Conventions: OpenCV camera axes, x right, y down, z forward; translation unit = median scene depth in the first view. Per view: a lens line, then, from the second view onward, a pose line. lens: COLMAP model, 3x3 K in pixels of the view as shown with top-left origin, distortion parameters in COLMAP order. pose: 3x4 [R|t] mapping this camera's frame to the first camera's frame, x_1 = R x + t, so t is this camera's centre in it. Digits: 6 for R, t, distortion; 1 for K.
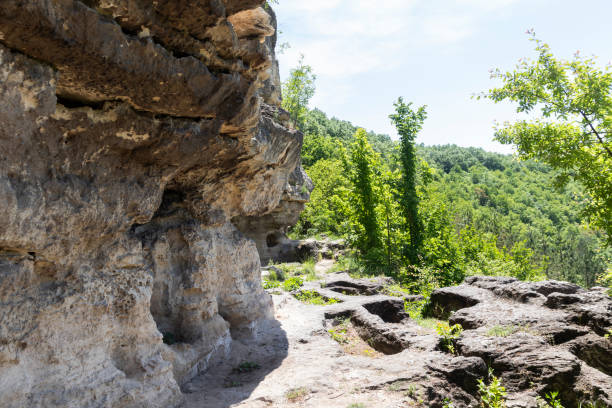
lens RADIAL K [[475.0, 0, 305.5], [0, 475.0, 204.4], [0, 0, 1]] dist [-0.000319, 0.012337]
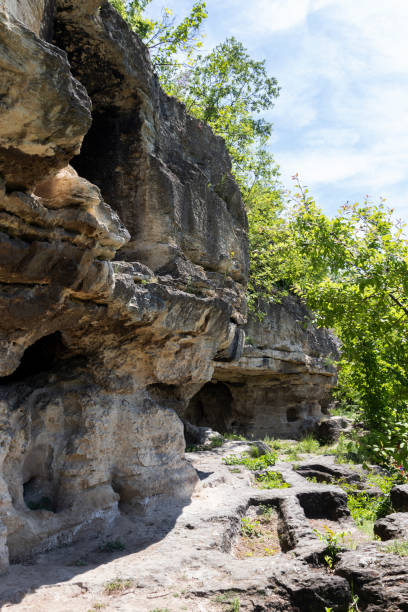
lens RADIAL K [[475.0, 0, 204.0], [0, 475.0, 305.1], [0, 0, 1]] dist [-0.000319, 0.012337]
pose [[0.950050, -0.002703, -0.312086, 0.305755], [-0.042972, 0.989306, -0.139382, -0.004951], [0.309125, 0.145831, 0.939774, 0.093752]]
